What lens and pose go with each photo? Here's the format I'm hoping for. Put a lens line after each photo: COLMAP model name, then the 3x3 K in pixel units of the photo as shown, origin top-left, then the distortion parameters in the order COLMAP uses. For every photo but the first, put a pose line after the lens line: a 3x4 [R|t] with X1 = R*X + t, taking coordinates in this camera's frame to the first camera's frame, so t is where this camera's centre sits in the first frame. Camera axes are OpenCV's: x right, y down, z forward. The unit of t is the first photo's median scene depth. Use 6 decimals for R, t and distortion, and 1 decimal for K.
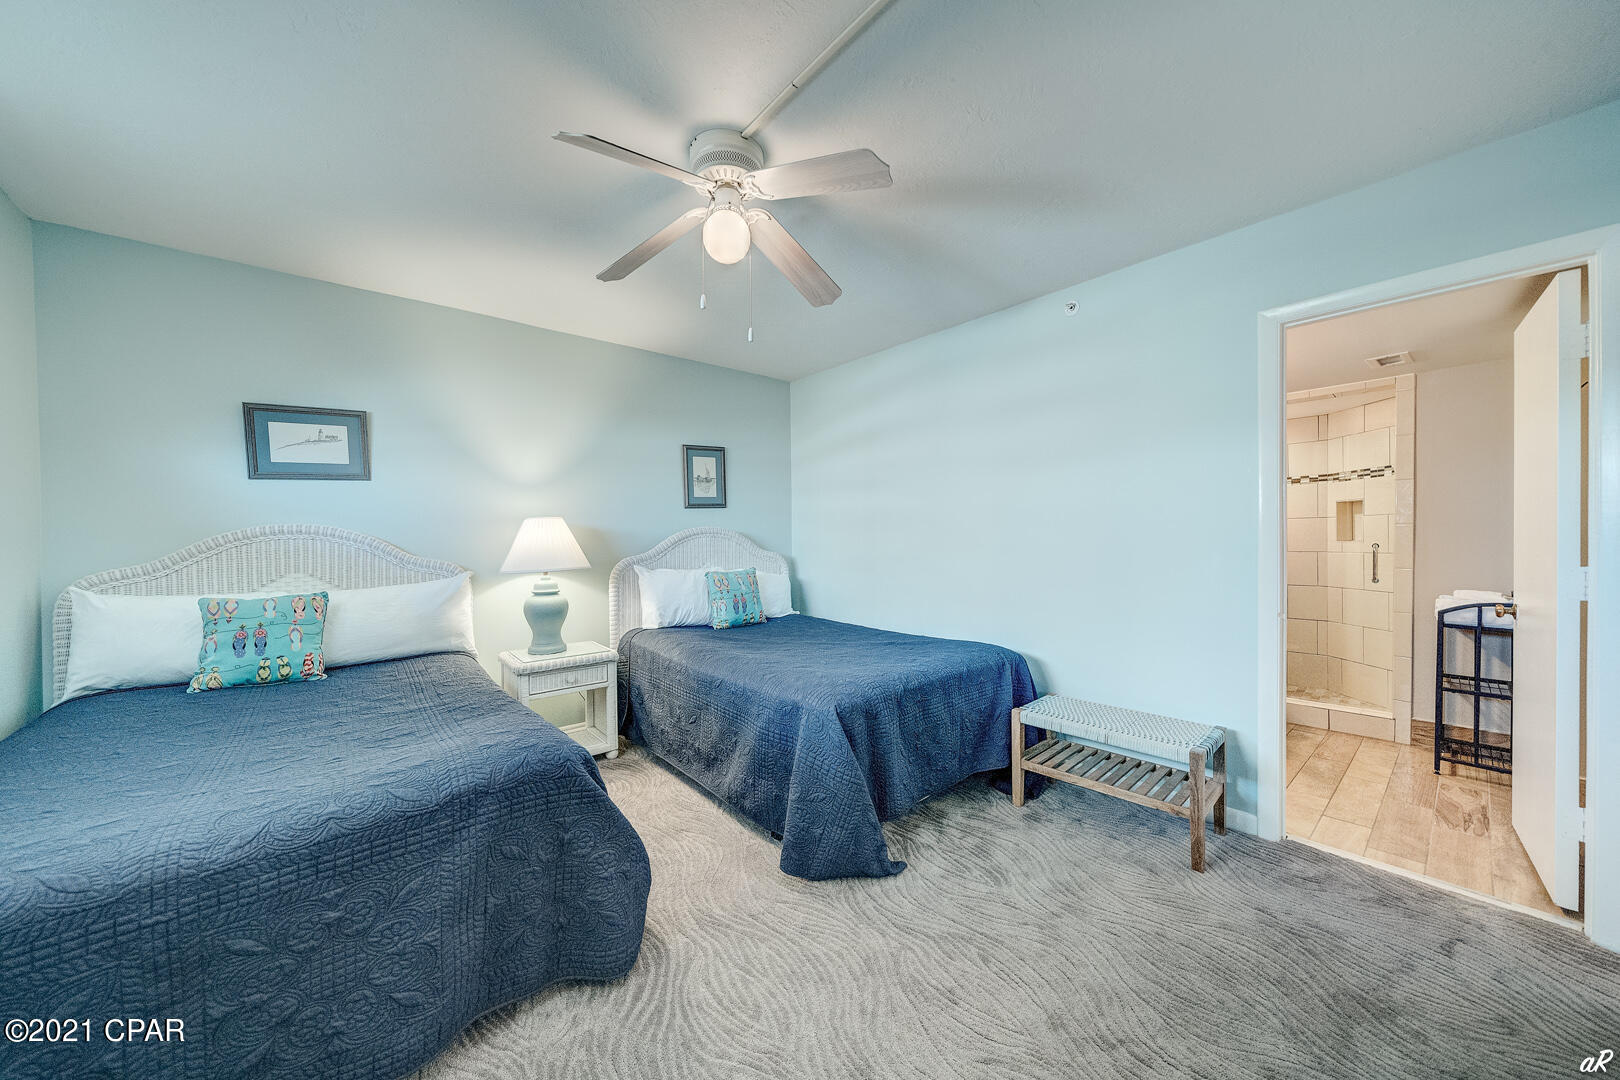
lens RADIAL K [[576.8, 0, 807.8], [0, 576.8, 547.7], [0, 0, 1]] dist [-0.001258, 0.000053]
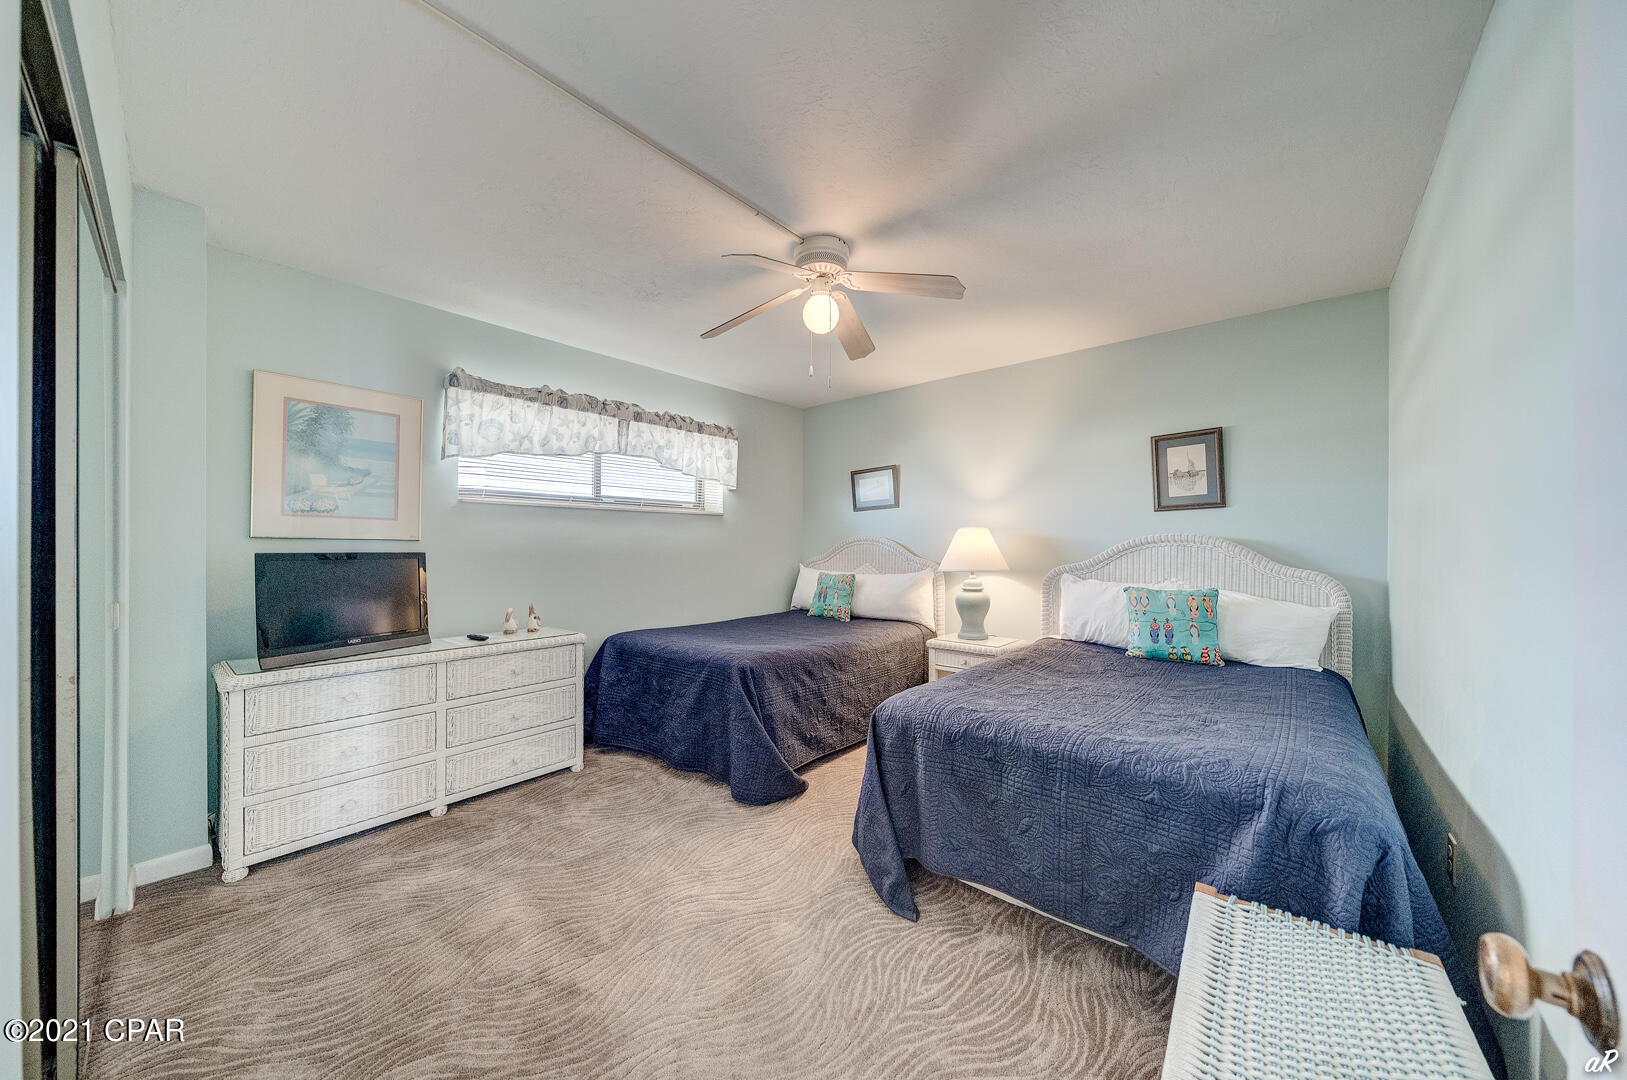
lens RADIAL K [[579.3, 0, 811.3], [0, 579.3, 547.7], [0, 0, 1]] dist [-0.001258, 0.000053]
pose [[0.139772, 0.019553, -0.989991, 0.953527], [-0.023164, 0.999596, 0.016472, -0.030173], [0.989913, 0.020630, 0.140168, 0.655442]]
